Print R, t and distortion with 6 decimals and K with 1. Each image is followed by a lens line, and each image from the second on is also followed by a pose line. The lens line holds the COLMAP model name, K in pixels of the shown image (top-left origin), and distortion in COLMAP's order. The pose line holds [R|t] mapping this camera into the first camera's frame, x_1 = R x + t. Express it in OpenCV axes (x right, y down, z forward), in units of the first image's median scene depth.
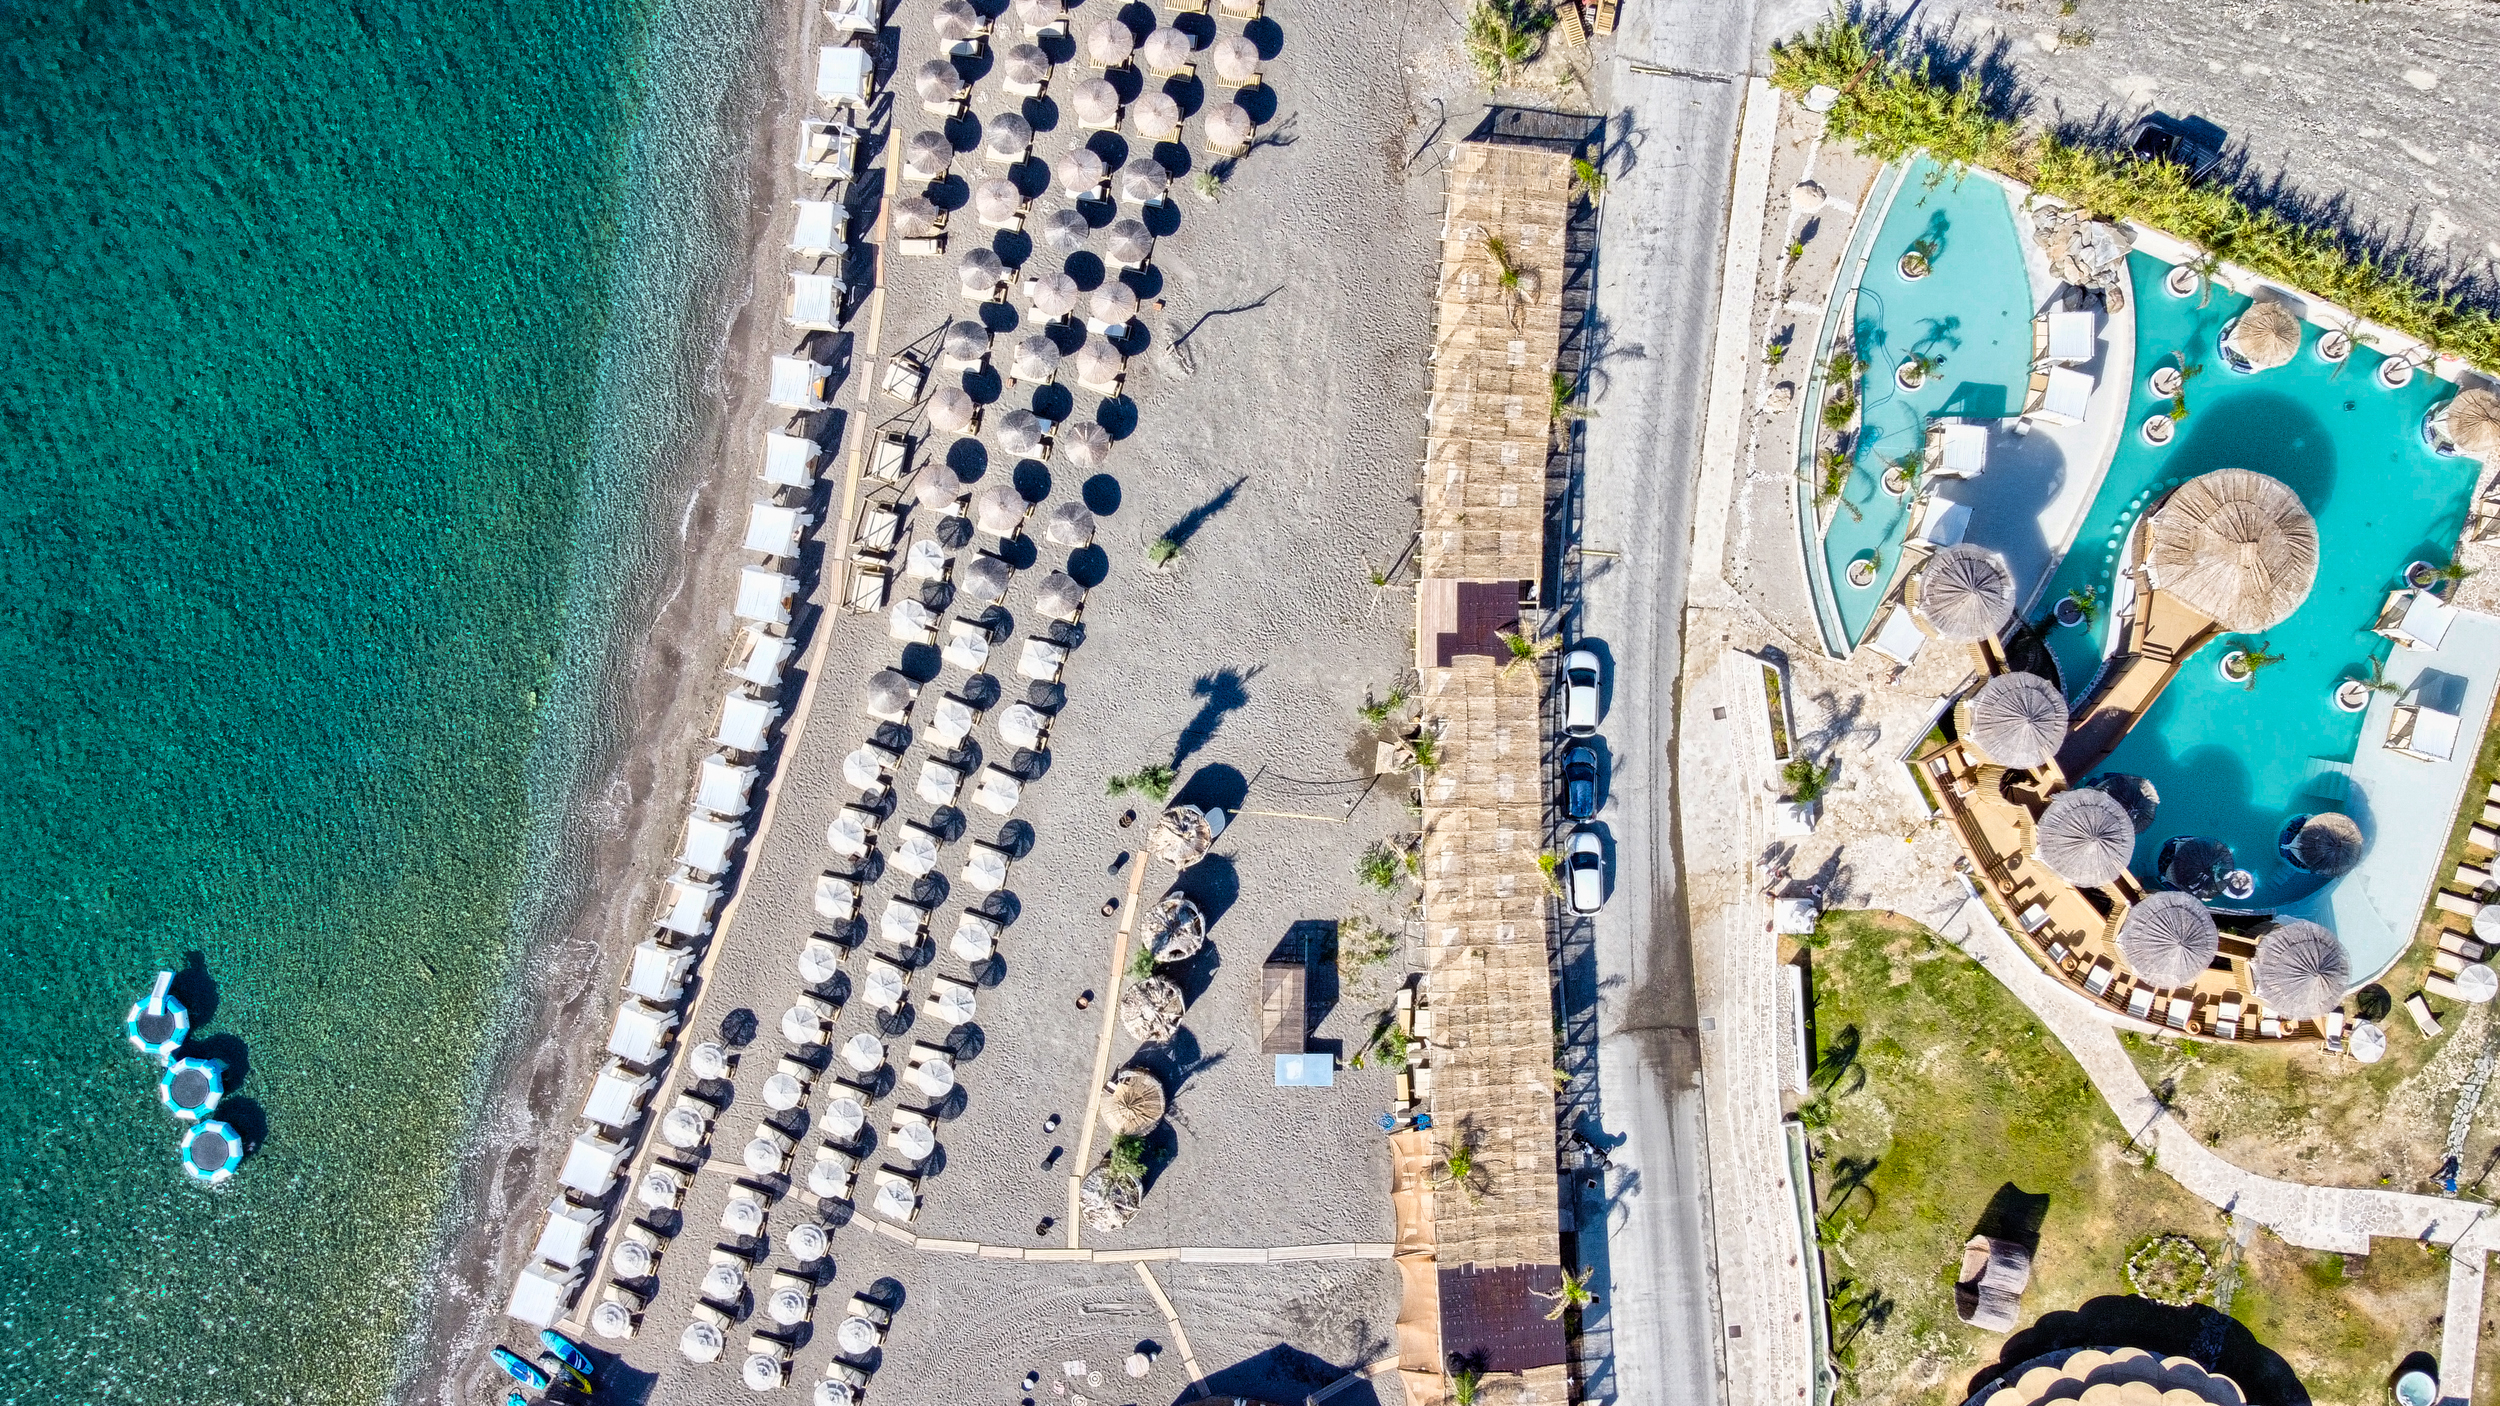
lens RADIAL K [[1916.7, 0, 1246.8], [0, 1916.7, 691.1], [0, 0, 1]] dist [-0.009883, -0.000840]
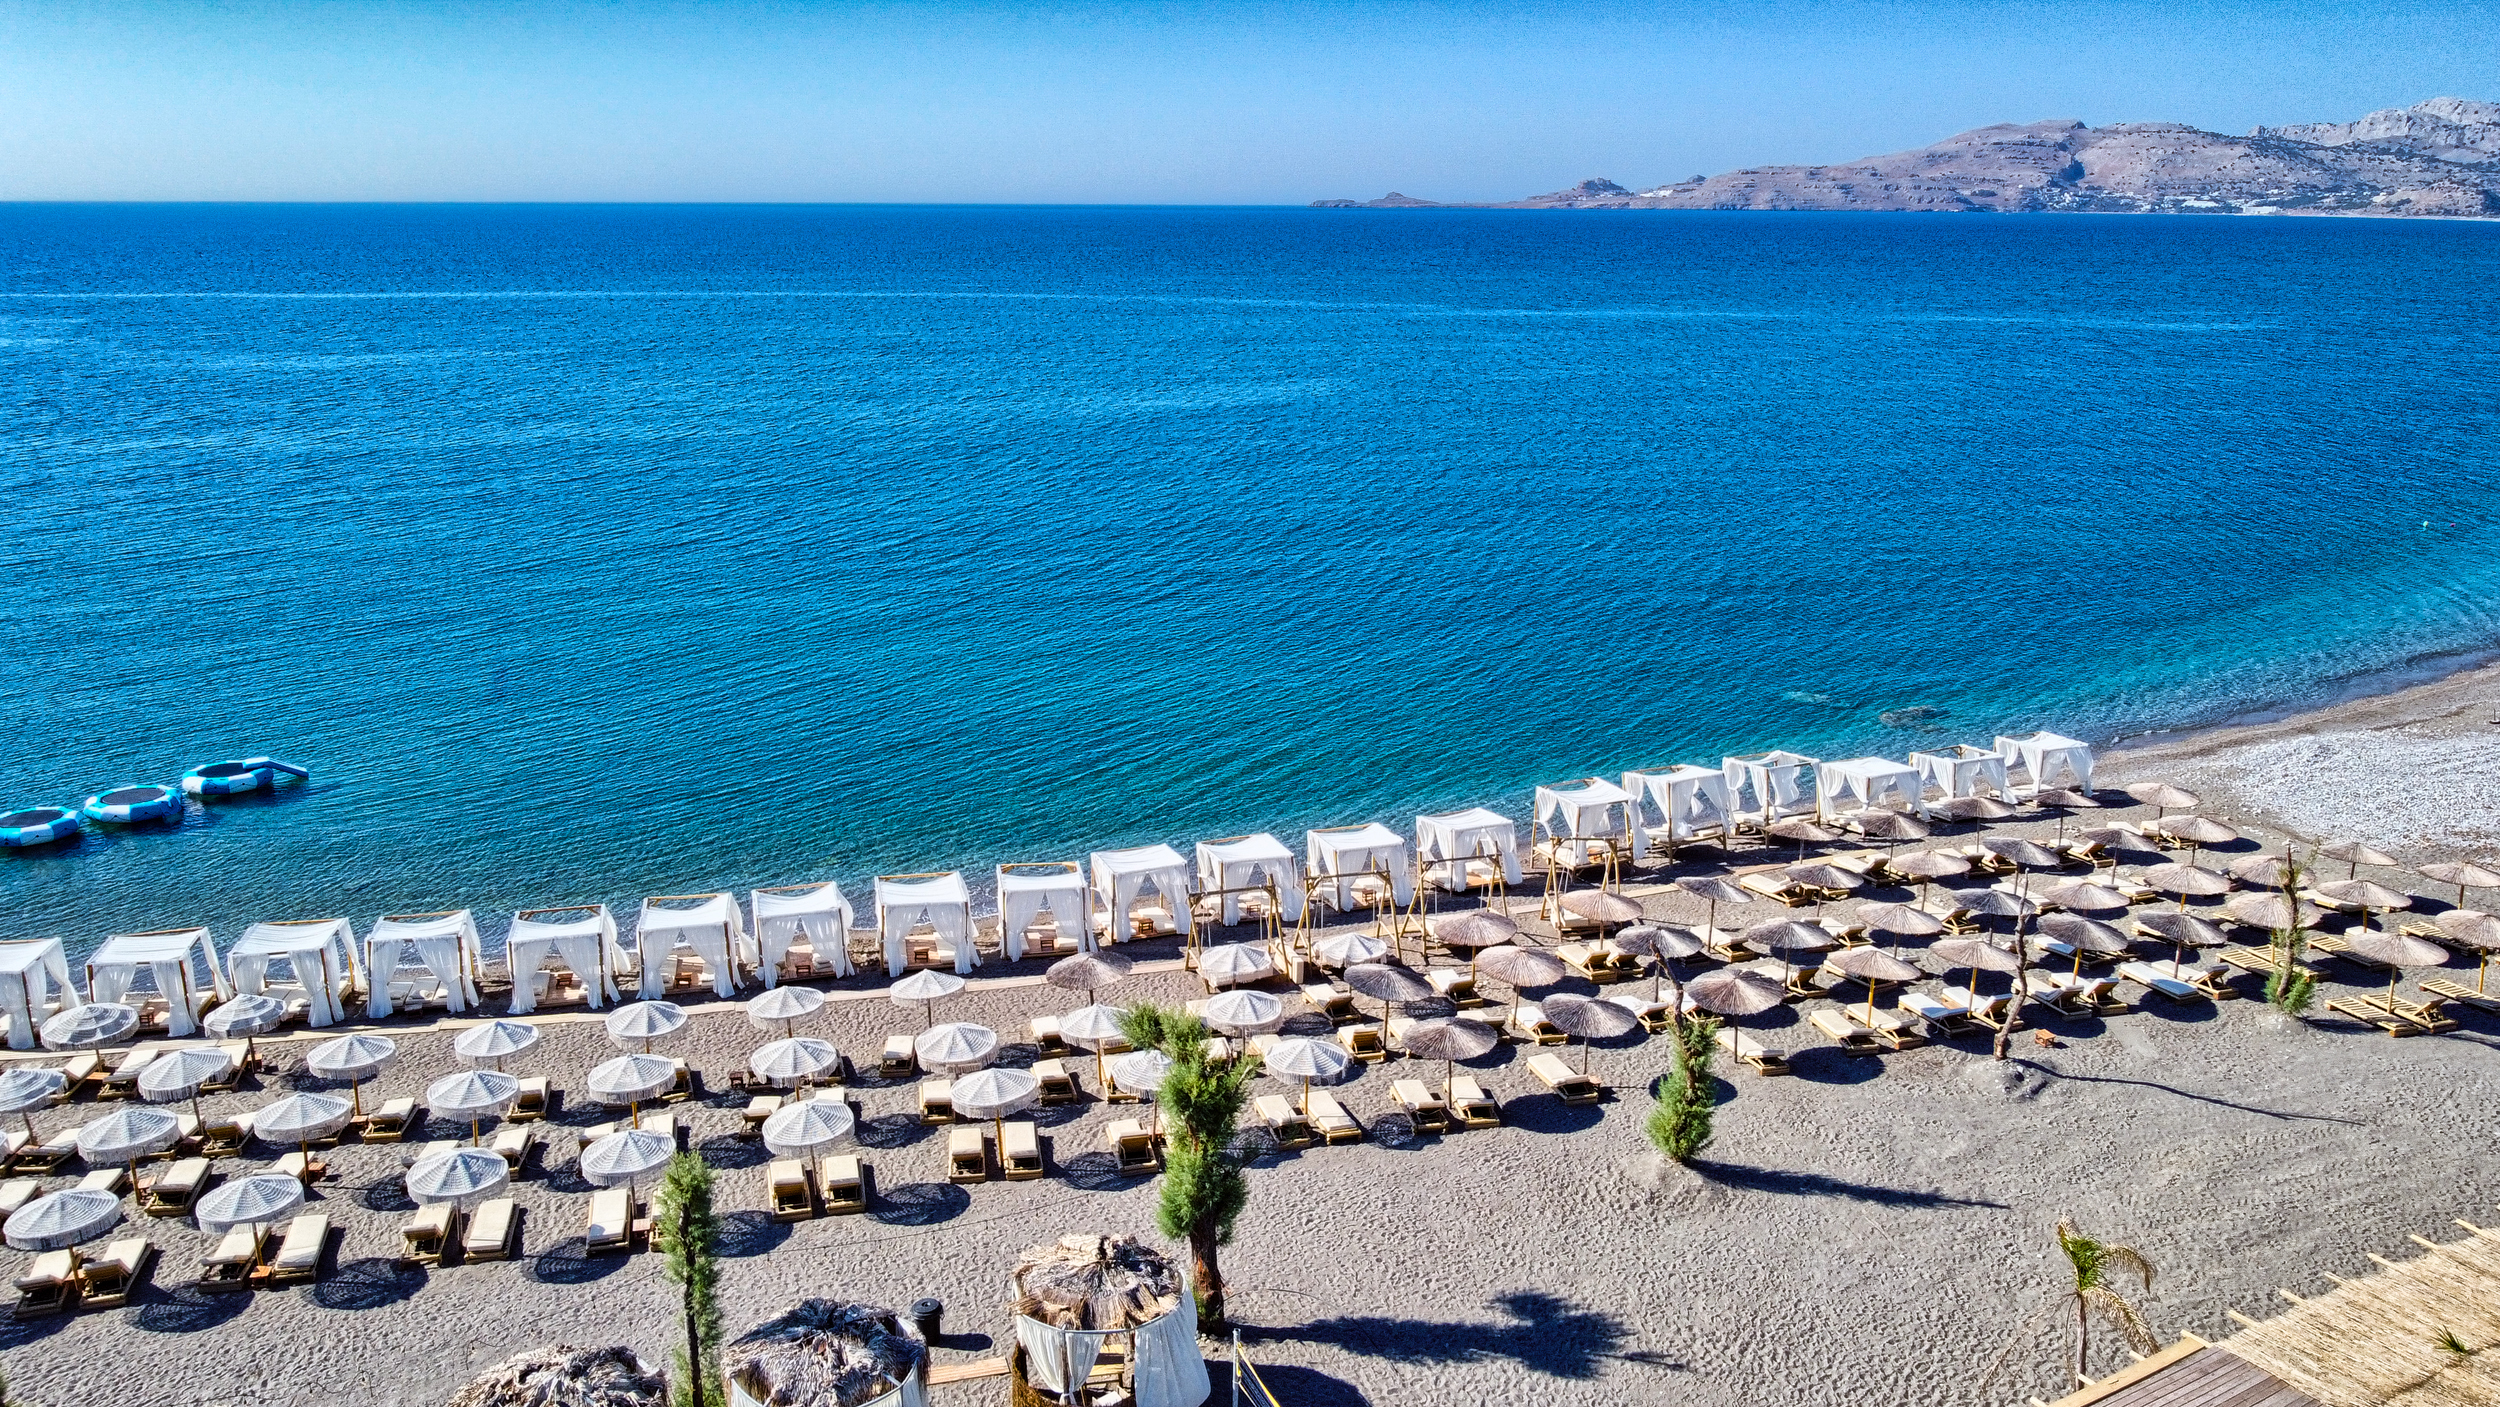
lens RADIAL K [[1919.5, 0, 1251.2], [0, 1919.5, 687.7], [0, 0, 1]] dist [-0.006249, -0.004355]
pose [[0.516934, 0.220461, -0.827150, 0.235027], [-0.856004, 0.140007, -0.497650, 0.206065], [0.006094, 0.965295, 0.261090, 0.793345]]
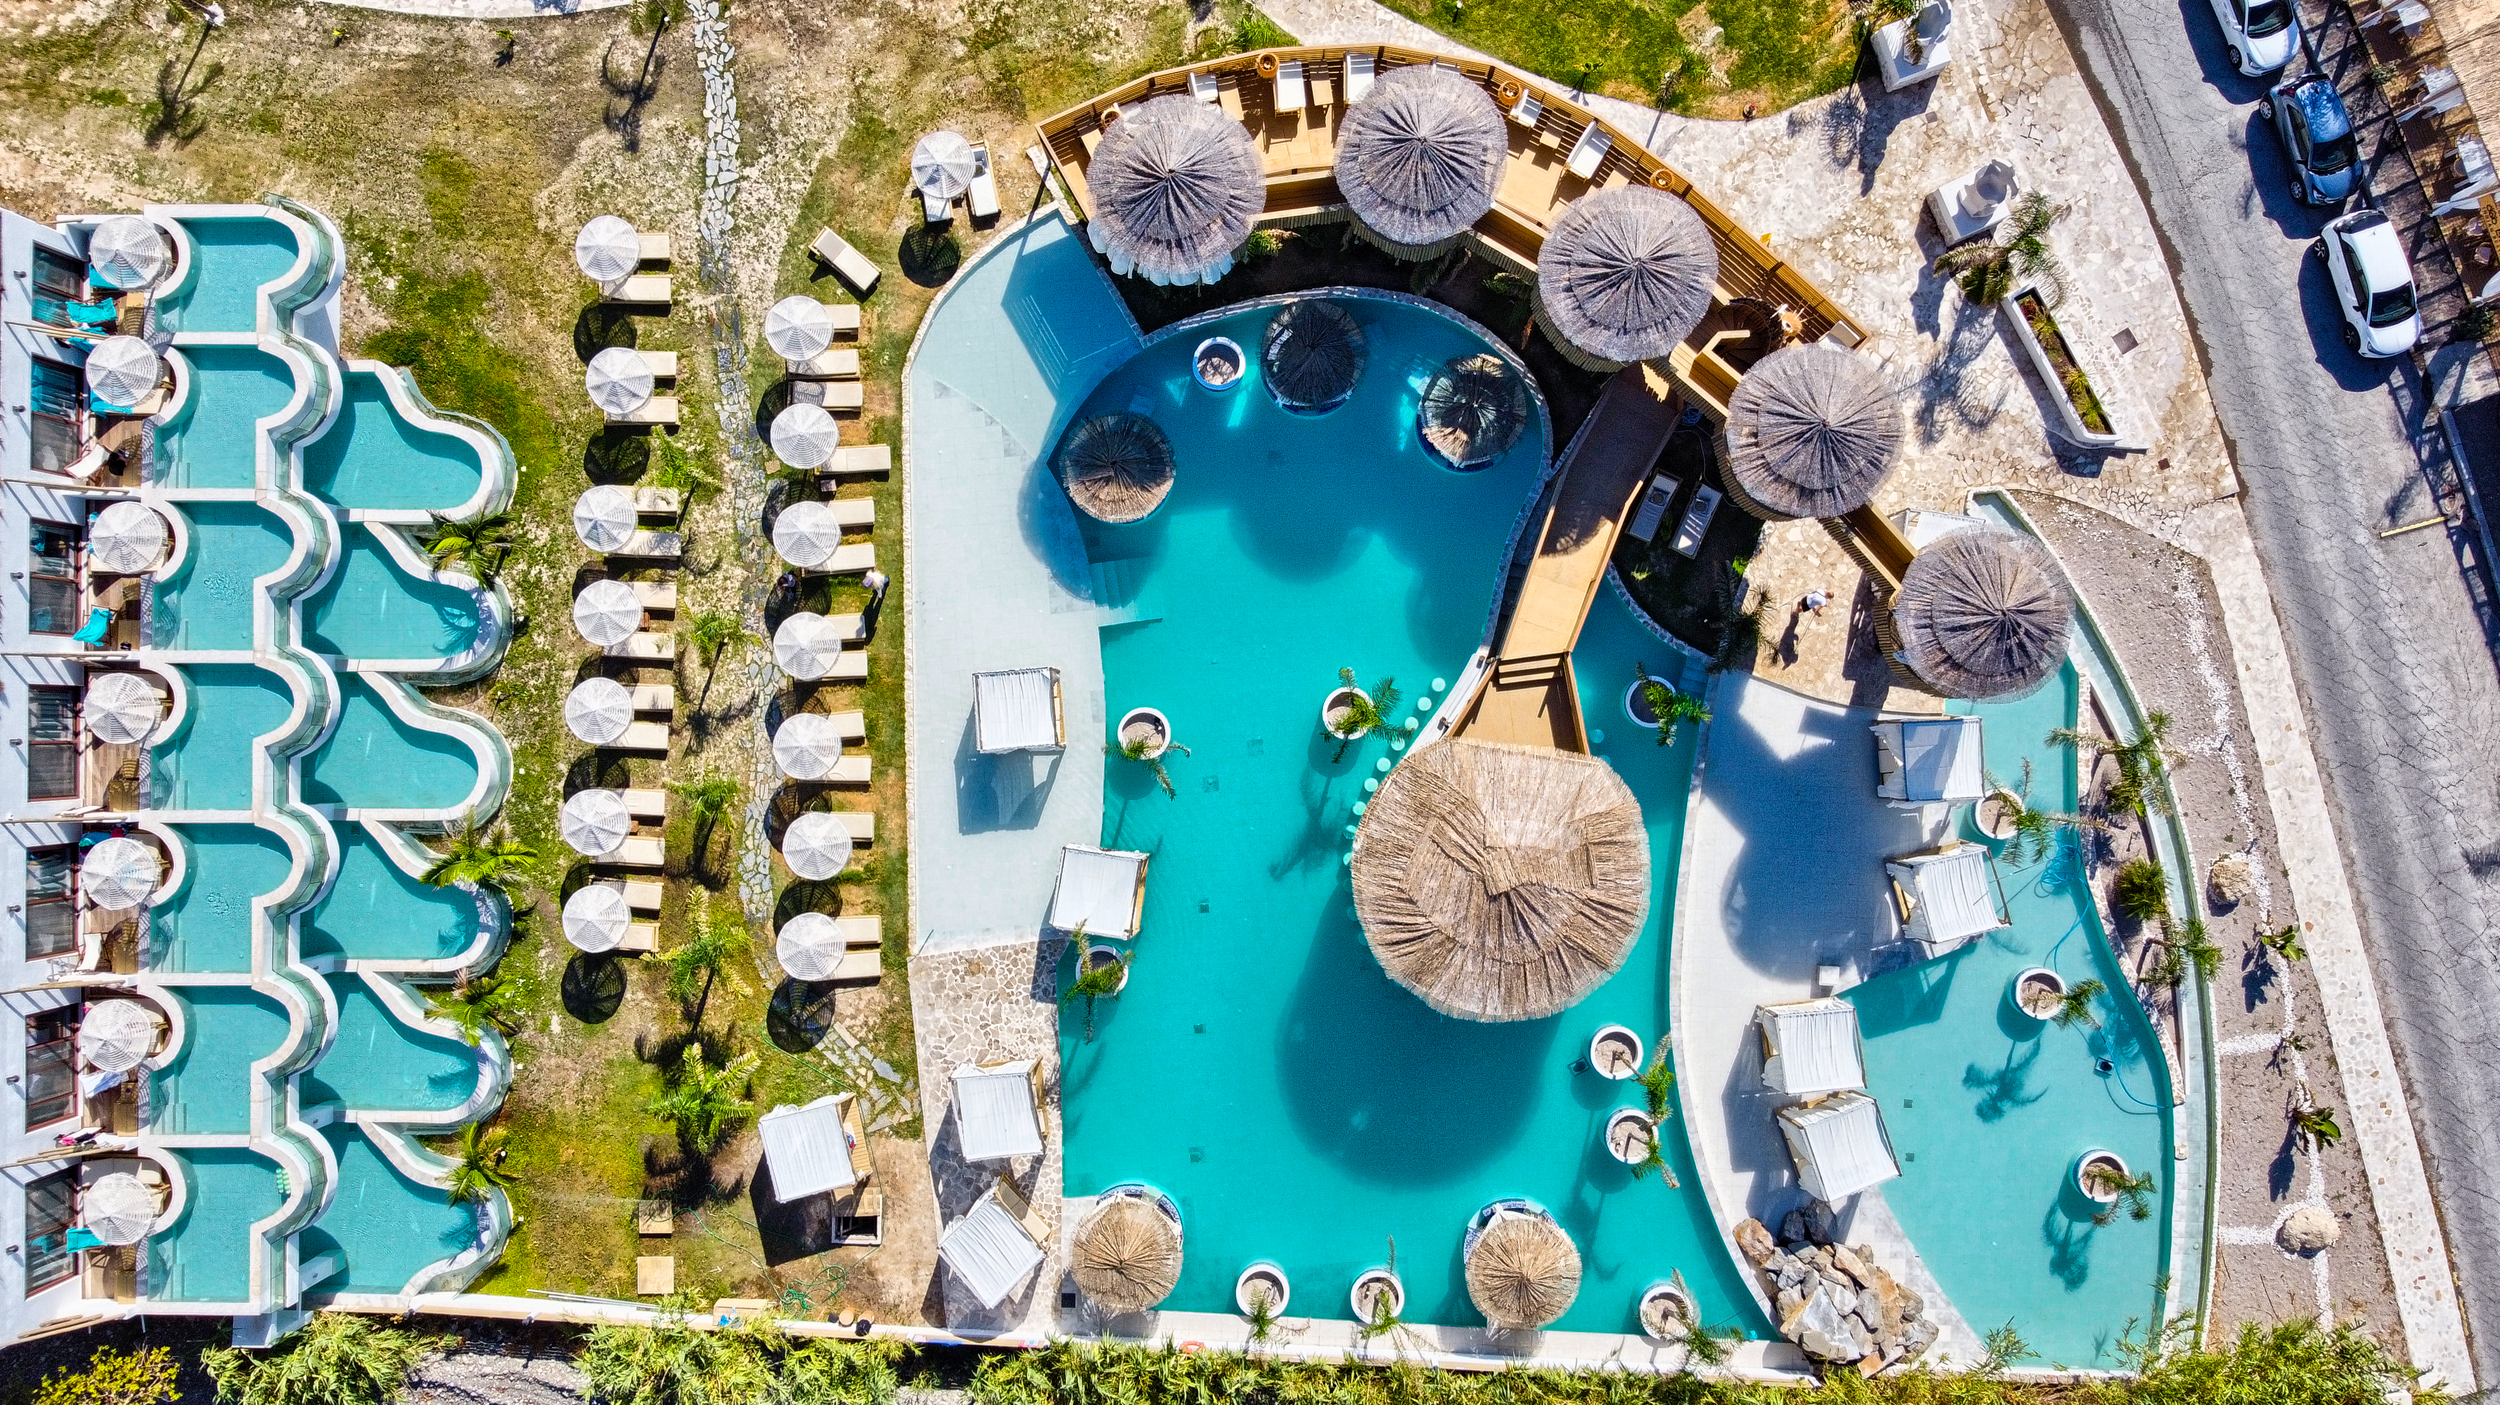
lens RADIAL K [[1905.0, 0, 1243.1], [0, 1905.0, 690.8], [0, 0, 1]] dist [-0.004842, -0.008022]
pose [[-0.937638, 0.347509, 0.008552, 0.535341], [-0.346954, -0.937090, 0.038551, -0.017370], [0.021411, 0.033179, 0.999220, 0.418870]]
